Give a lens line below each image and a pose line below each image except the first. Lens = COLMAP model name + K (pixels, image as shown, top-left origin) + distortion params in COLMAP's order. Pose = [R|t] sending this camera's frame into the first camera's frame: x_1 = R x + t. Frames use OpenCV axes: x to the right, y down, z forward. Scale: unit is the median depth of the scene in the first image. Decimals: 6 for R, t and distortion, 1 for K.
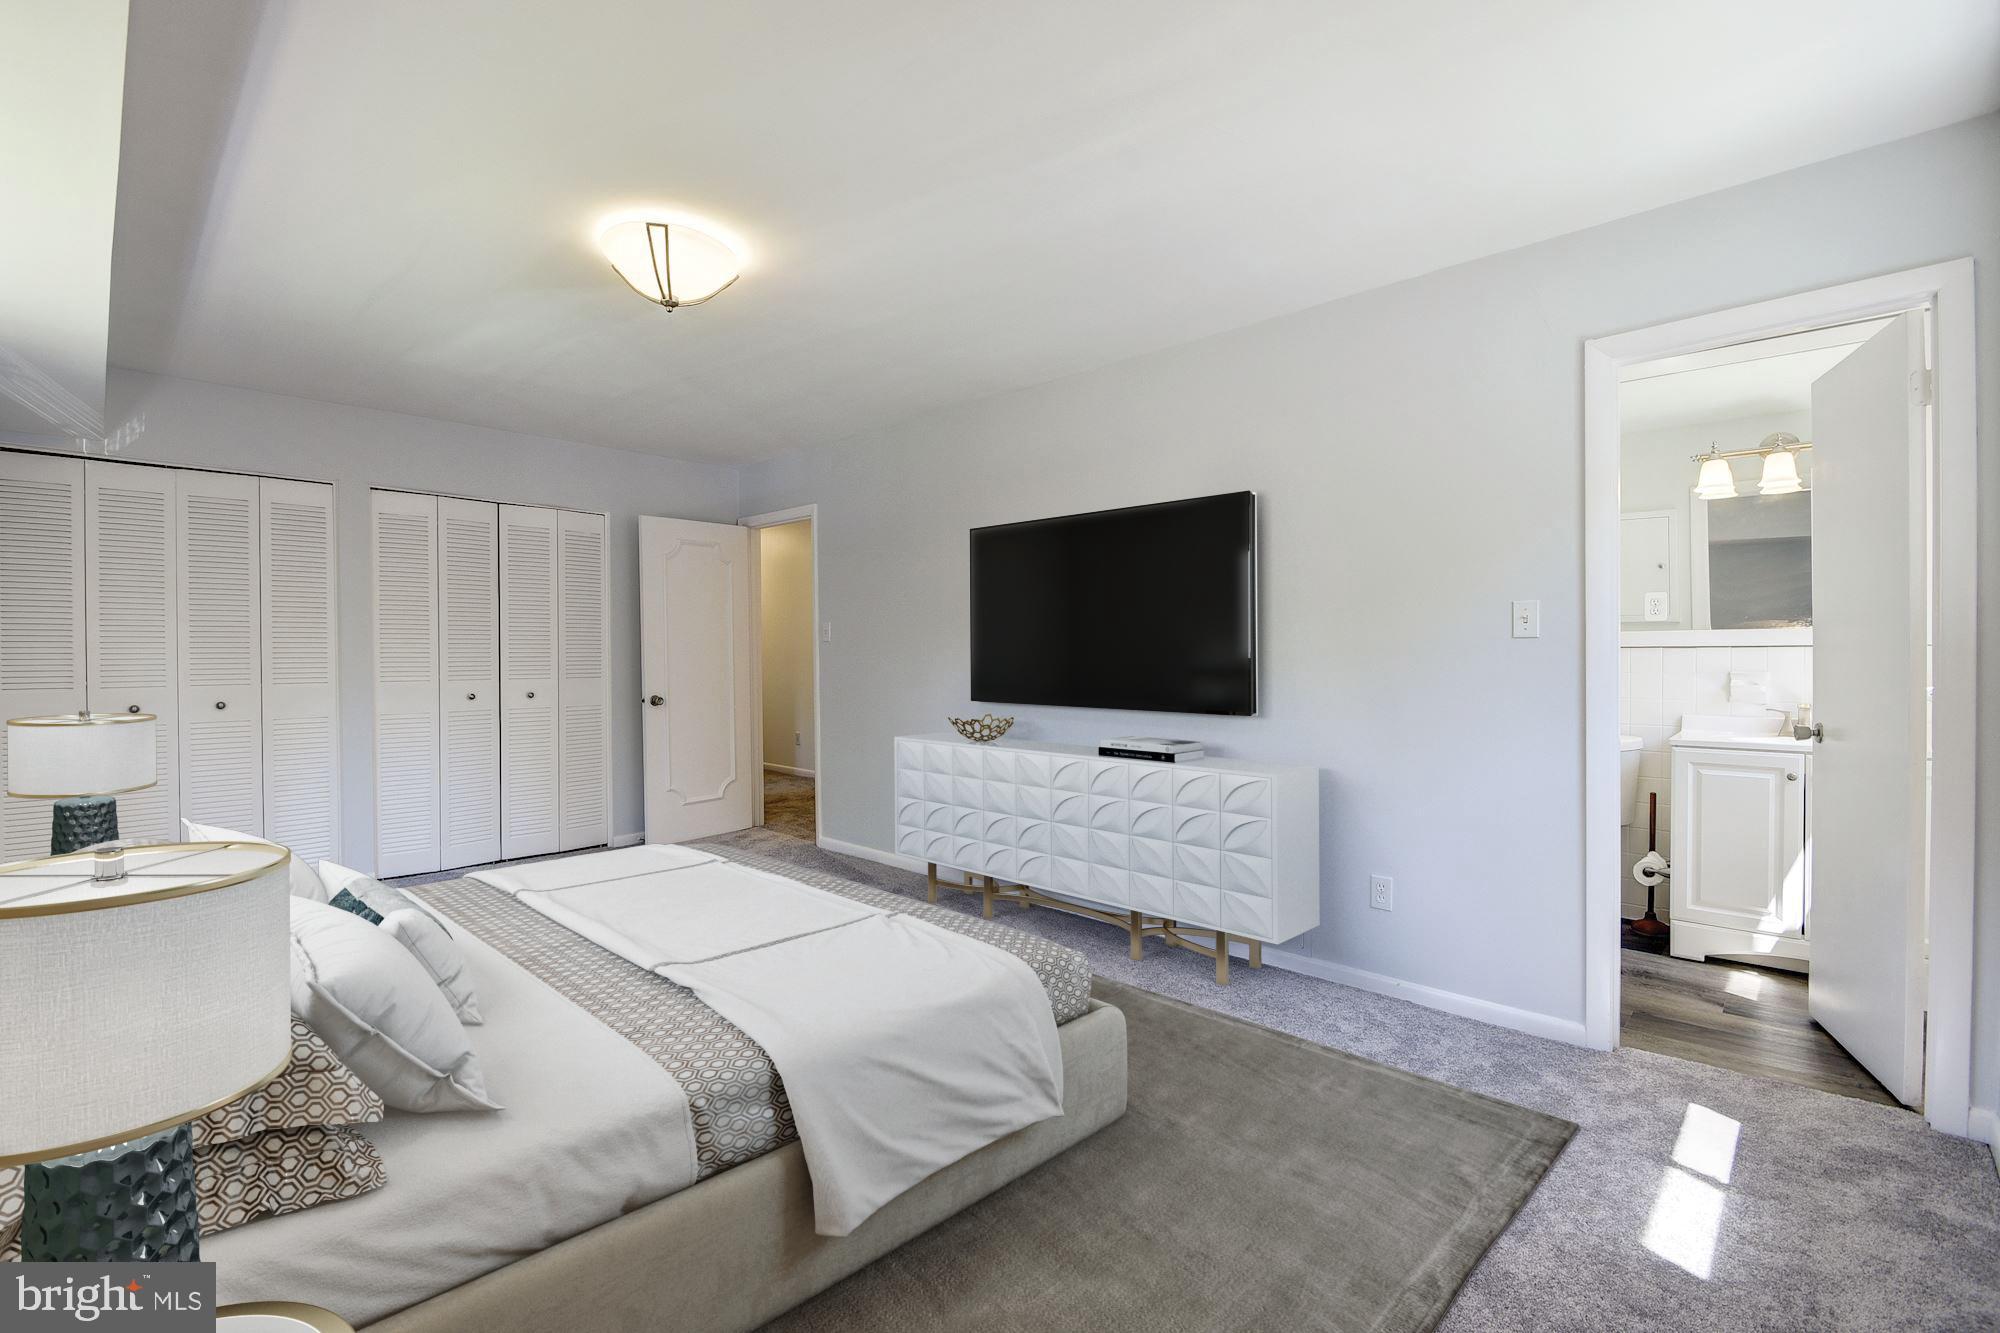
lens RADIAL K [[875.0, 0, 1001.9], [0, 875.0, 667.2], [0, 0, 1]] dist [-0.001188, -0.010824]
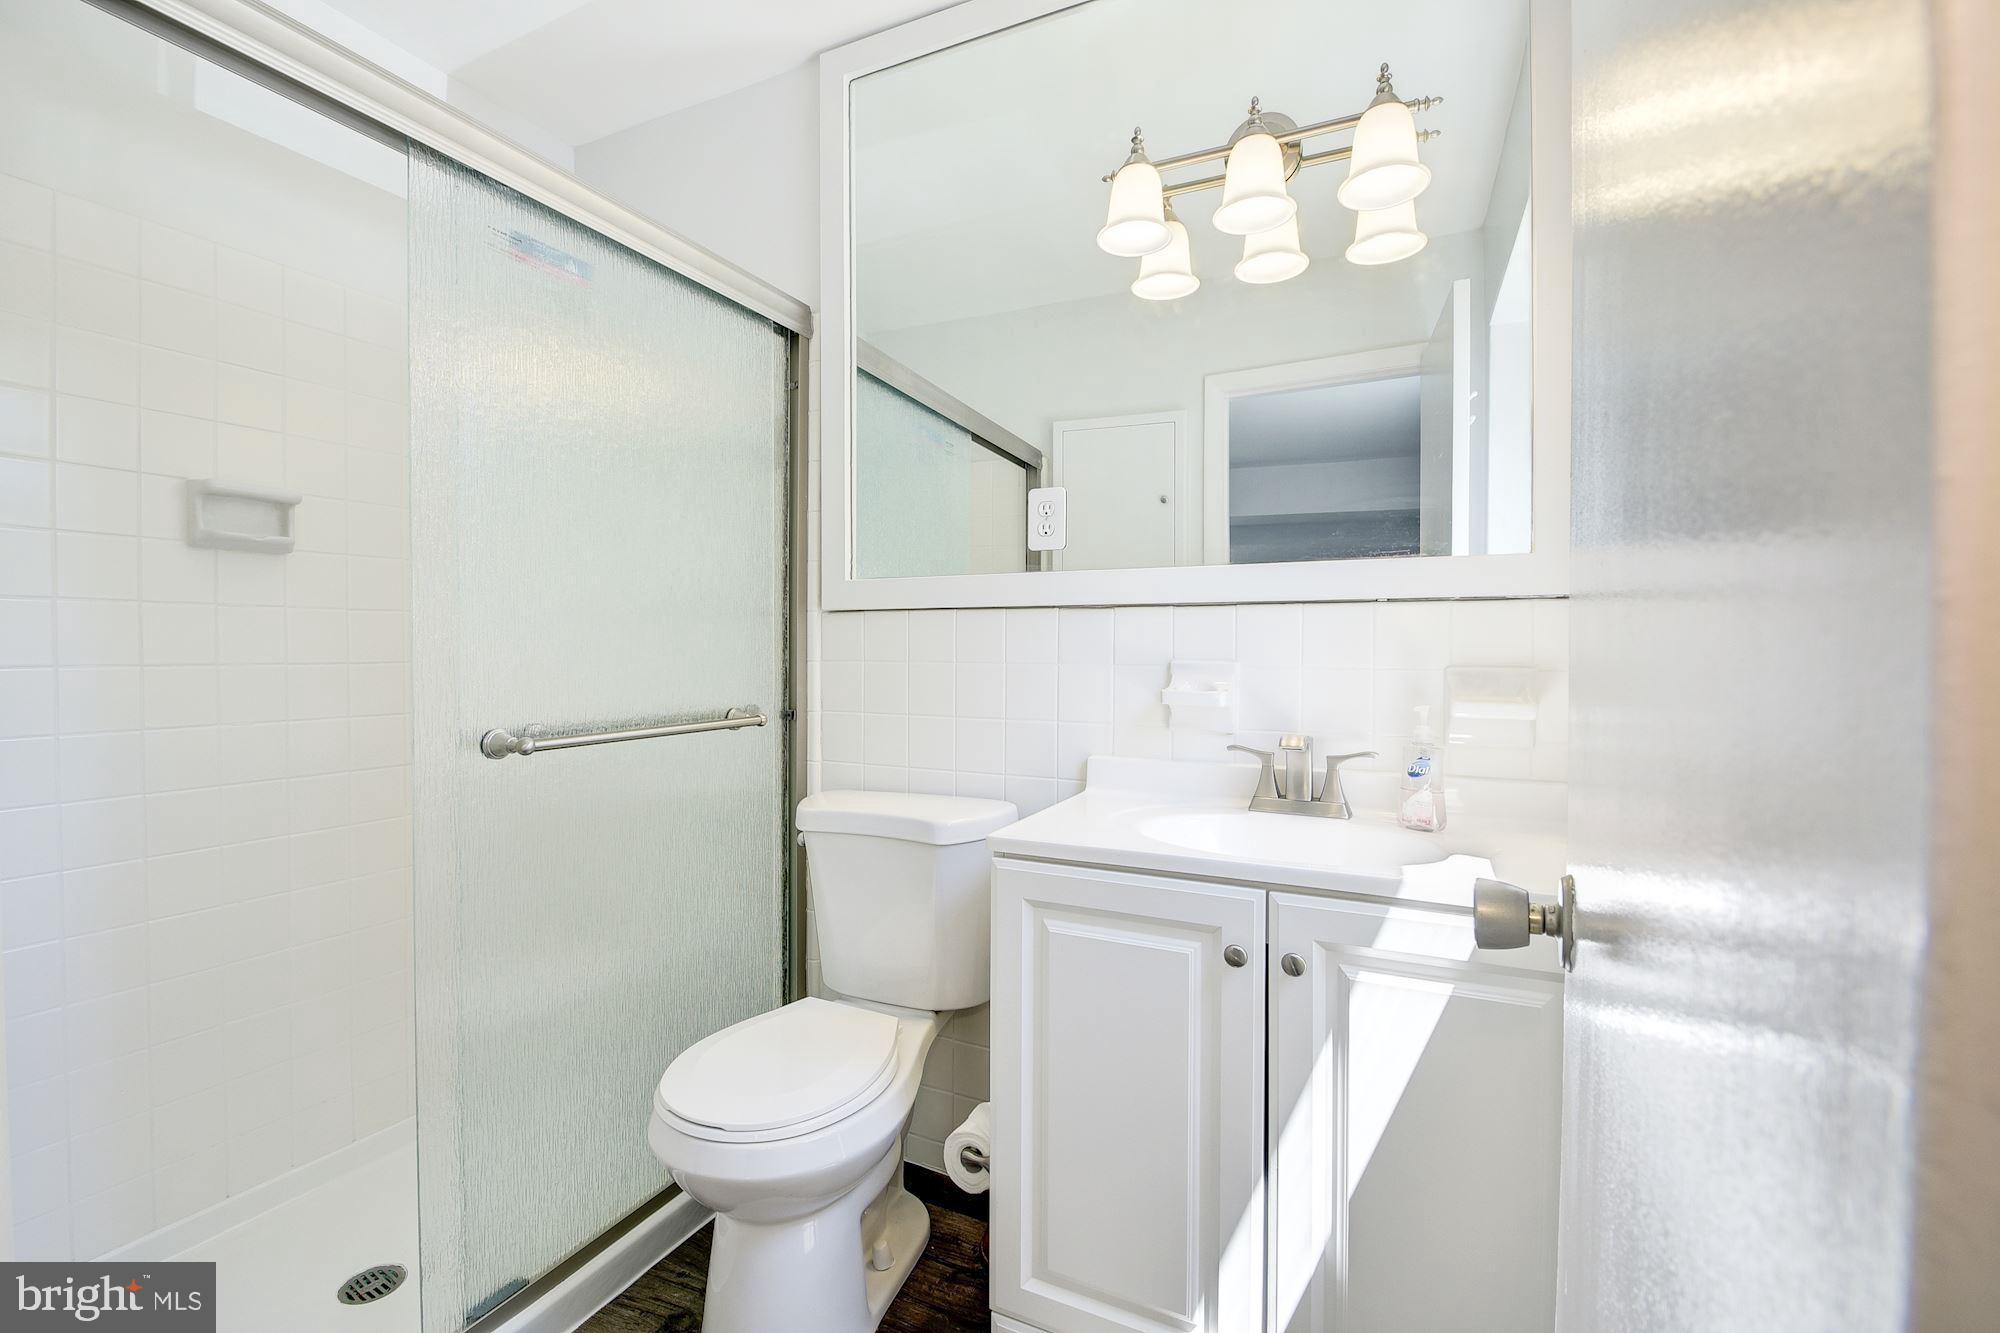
lens RADIAL K [[875.0, 0, 994.0], [0, 875.0, 665.0], [0, 0, 1]] dist [-0.001188, -0.010824]
pose [[0.946913, -0.004332, 0.321462, 0.656515], [0.001404, 0.999955, 0.009342, 0.002176], [-0.321488, -0.008394, 0.946876, 0.647268]]
